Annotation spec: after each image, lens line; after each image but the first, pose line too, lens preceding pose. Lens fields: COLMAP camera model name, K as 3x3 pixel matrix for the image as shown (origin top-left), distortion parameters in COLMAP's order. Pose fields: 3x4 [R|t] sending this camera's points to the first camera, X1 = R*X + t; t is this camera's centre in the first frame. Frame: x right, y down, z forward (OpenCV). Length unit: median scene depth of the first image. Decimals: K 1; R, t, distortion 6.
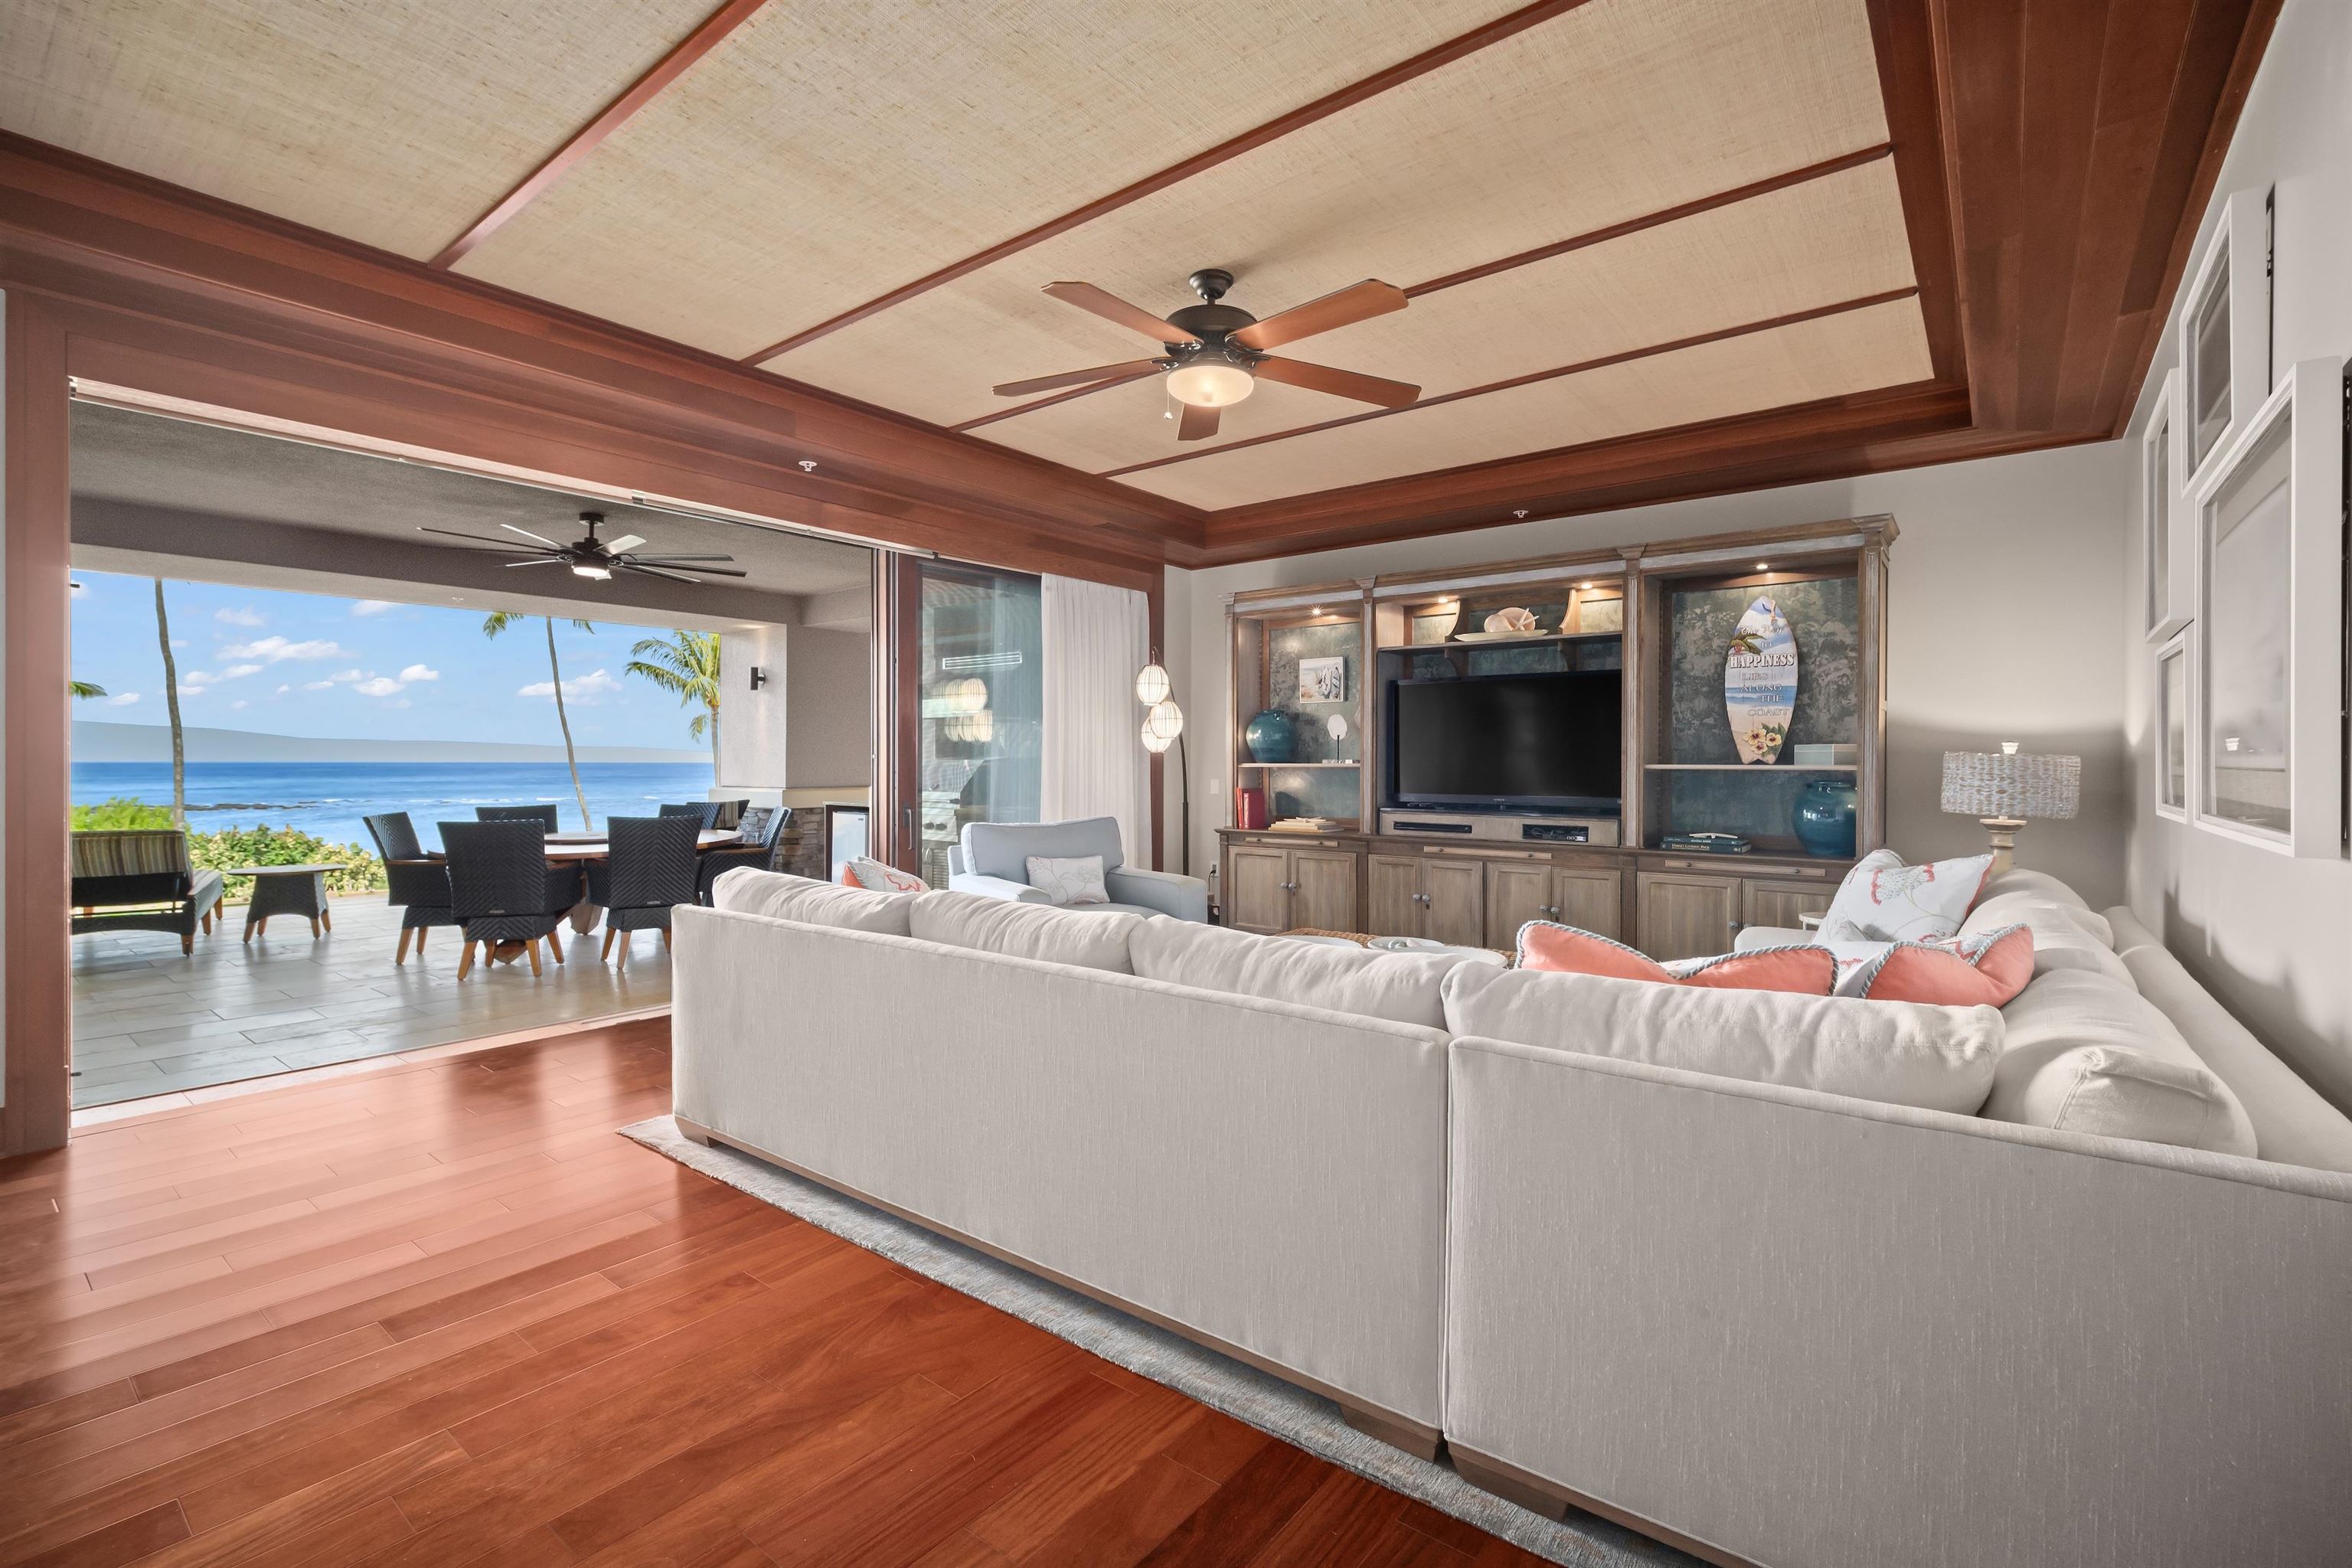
lens RADIAL K [[1053.4, 0, 1179.2], [0, 1053.4, 770.3], [0, 0, 1]] dist [-0.002630, -0.000528]
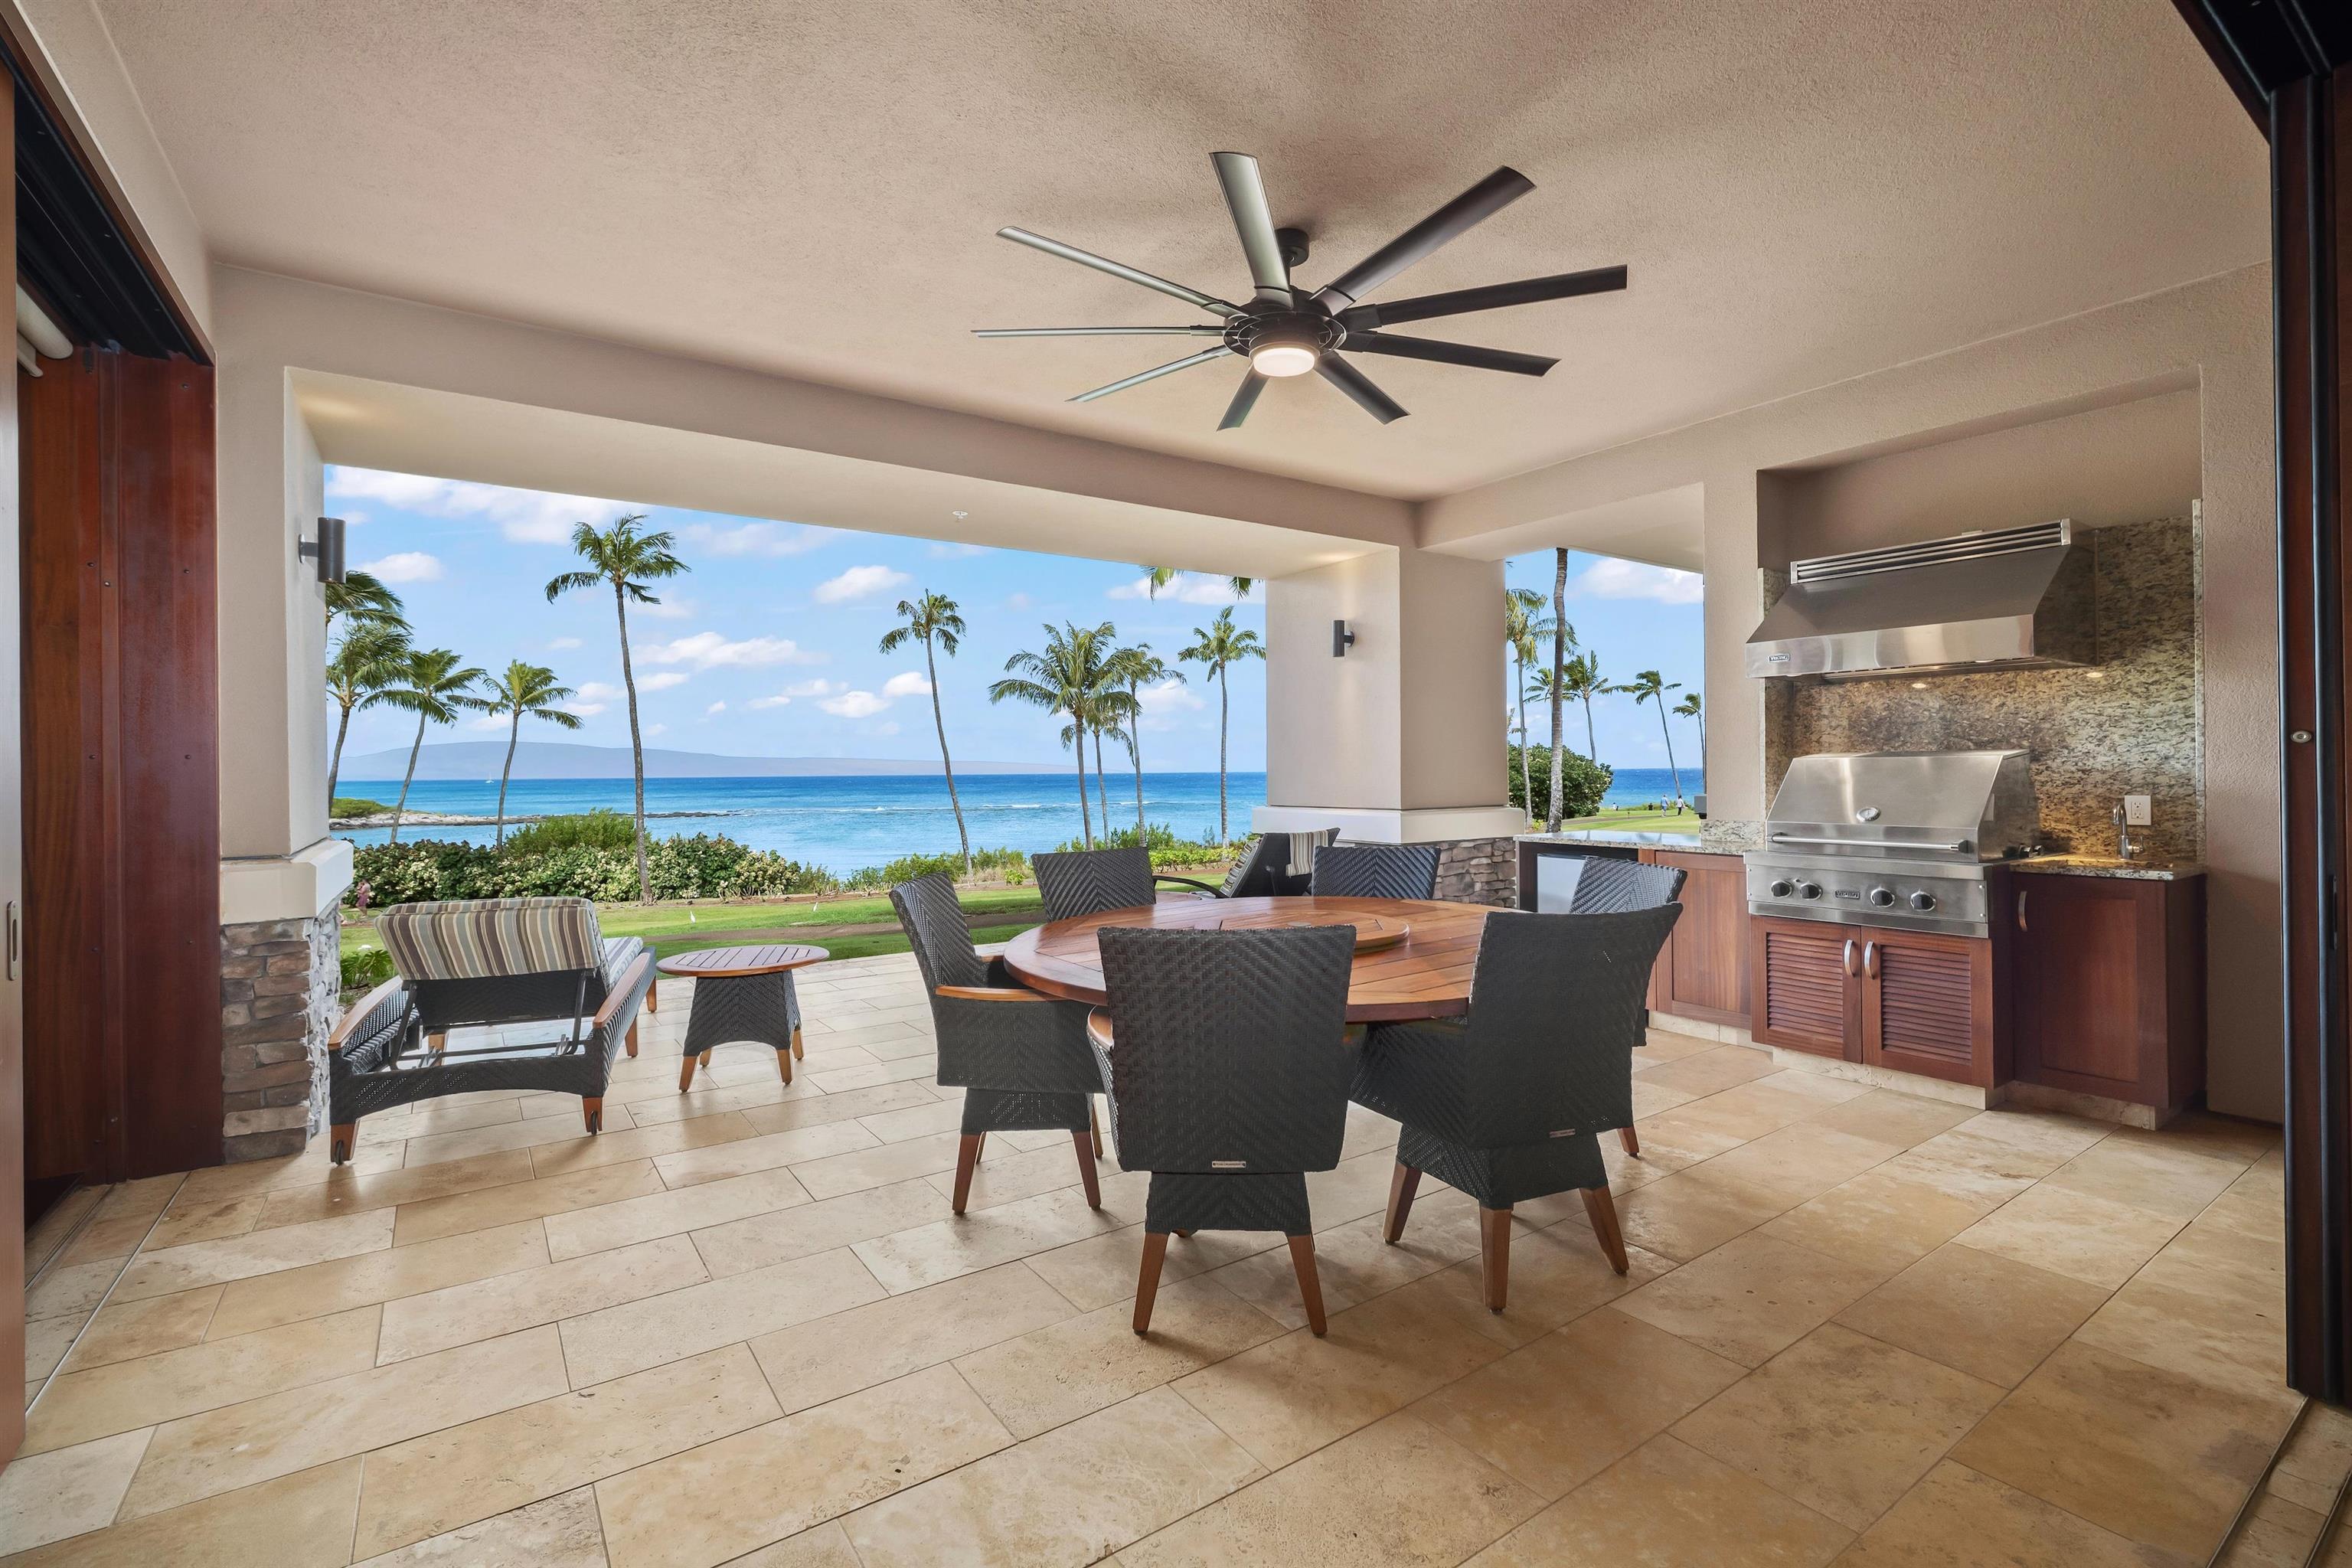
lens RADIAL K [[1053.4, 0, 1179.2], [0, 1053.4, 770.3], [0, 0, 1]] dist [-0.002630, -0.000528]
pose [[0.957600, -0.012459, -0.287833, -0.456564], [0.010374, 0.999908, -0.008769, -0.003160], [0.287916, 0.005411, 0.957640, 0.521216]]
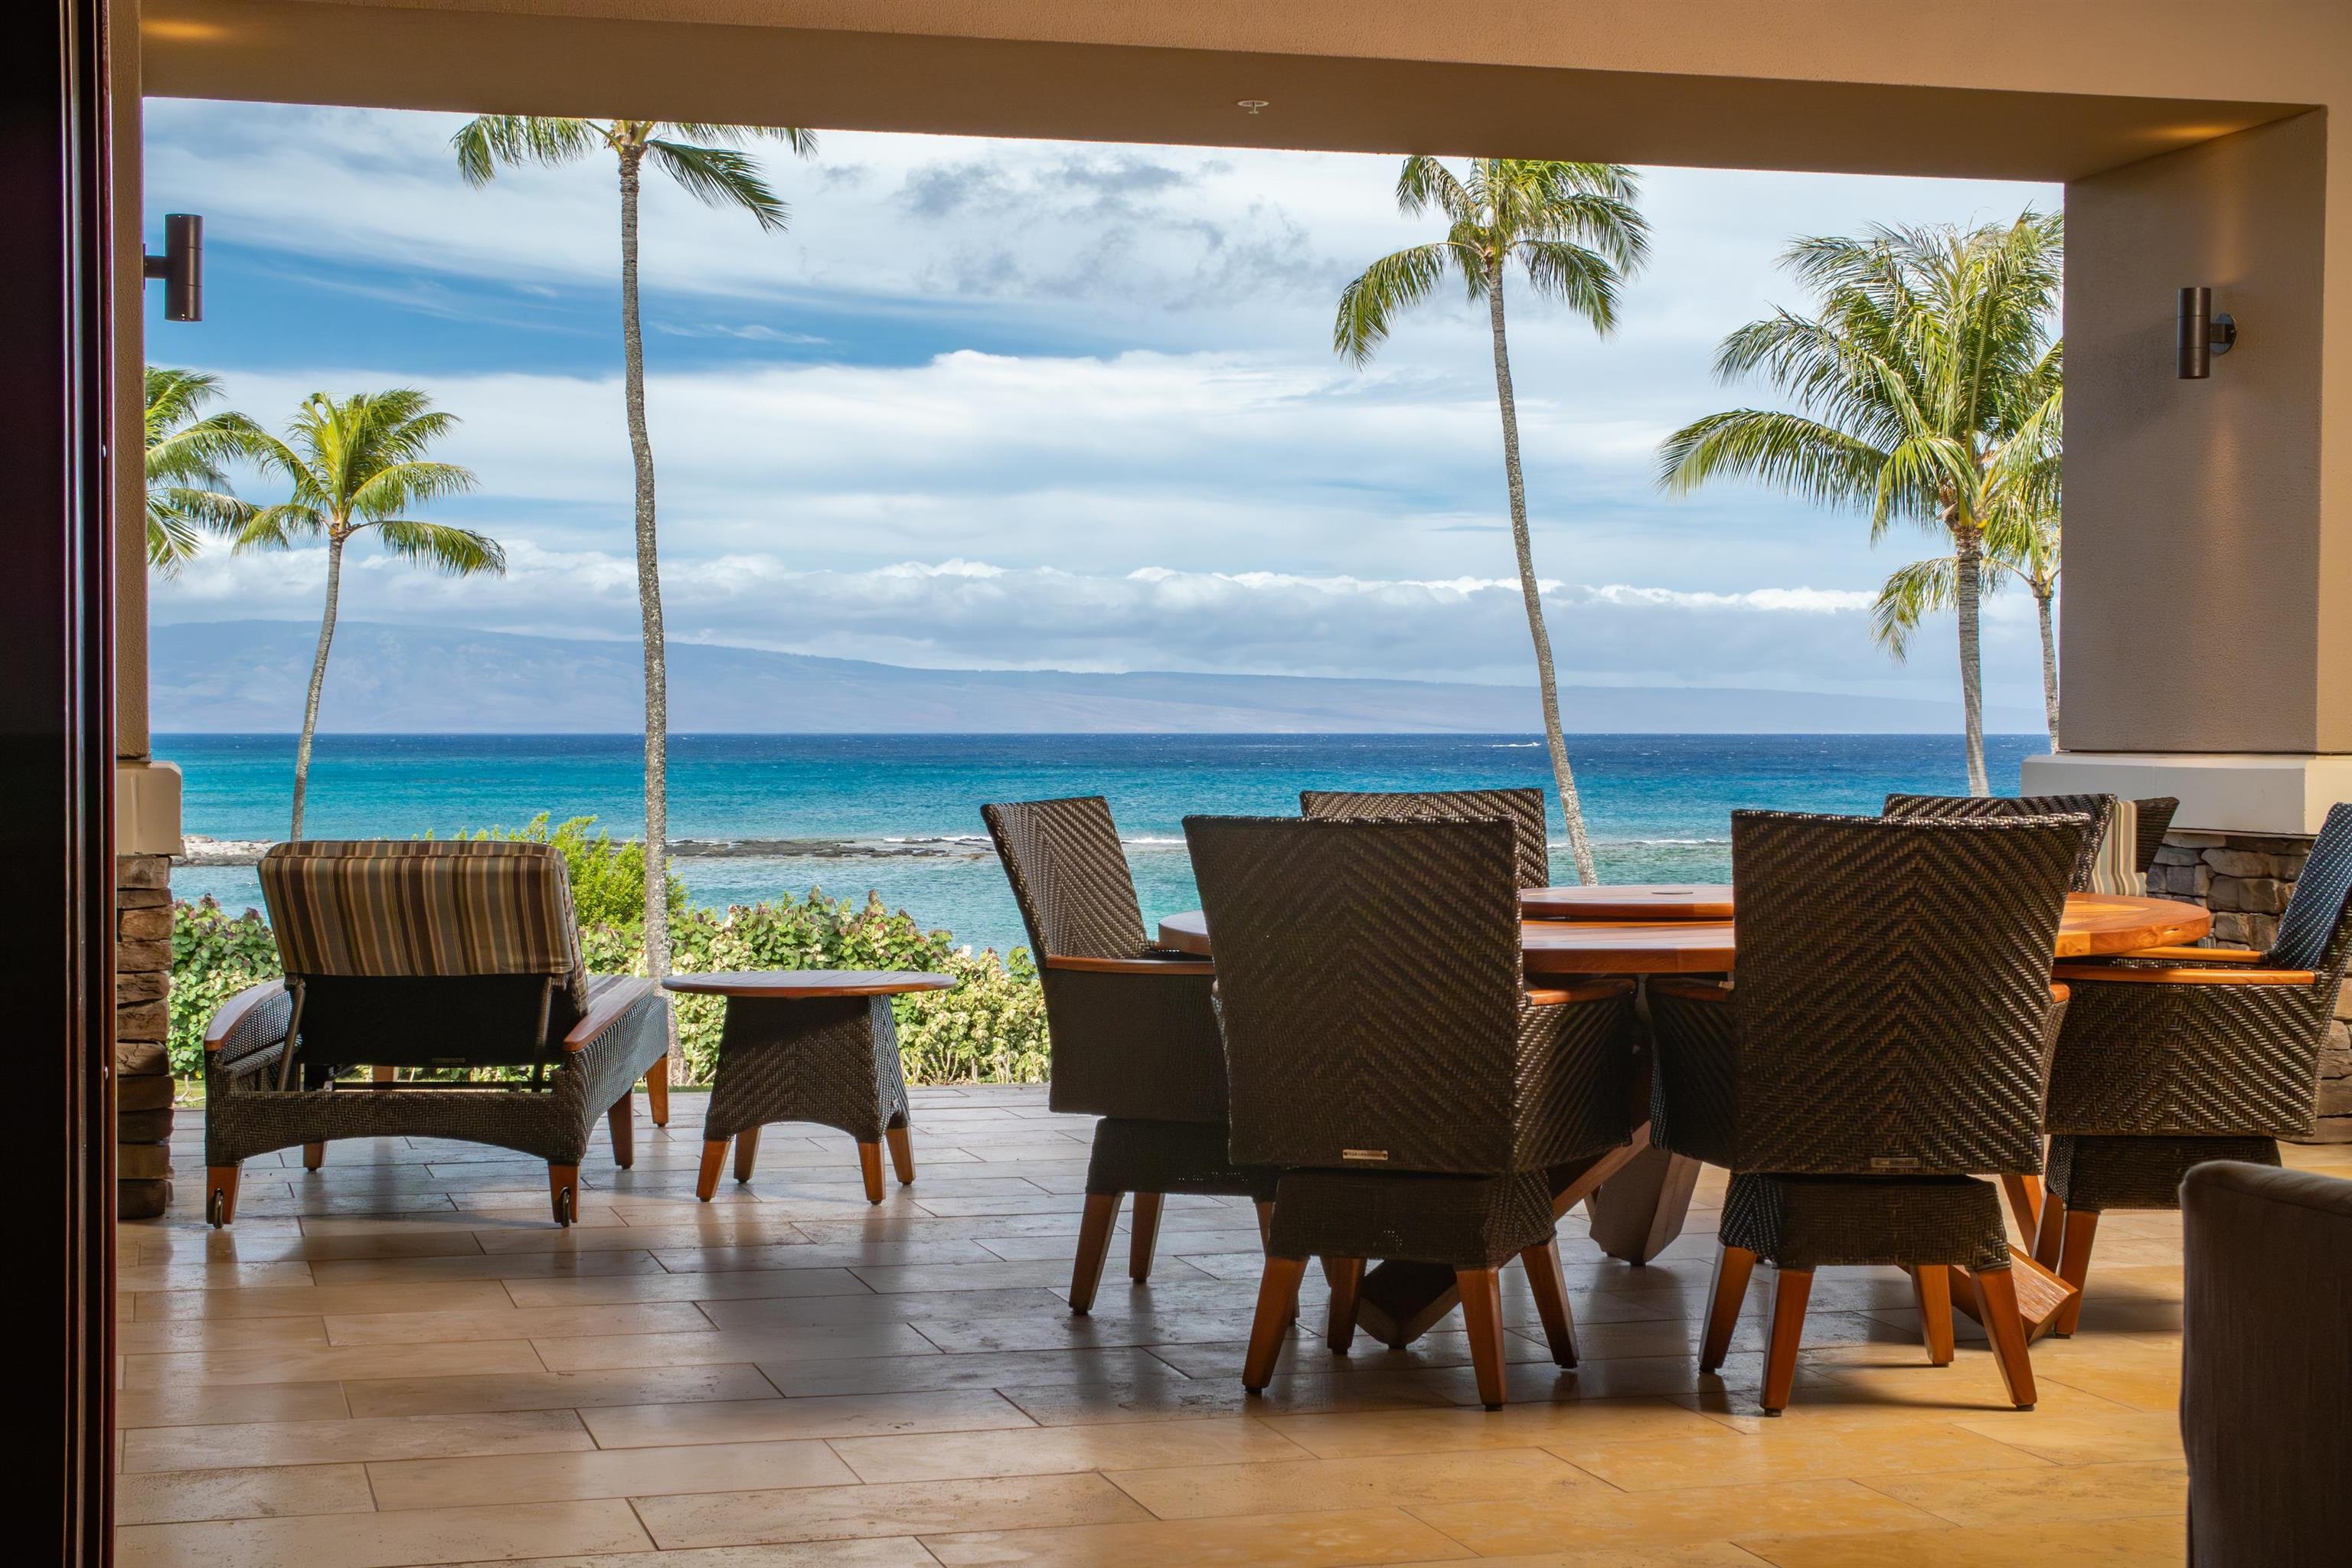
lens RADIAL K [[3655.9, 0, 1176.0], [0, 3655.9, 784.0], [0, 0, 1]] dist [-0.070699, -0.020614]
pose [[0.811541, 0.006064, -0.584265, -0.116926], [-0.002264, 0.999971, 0.007234, 0.027135], [0.584292, -0.004548, 0.811531, 0.175539]]
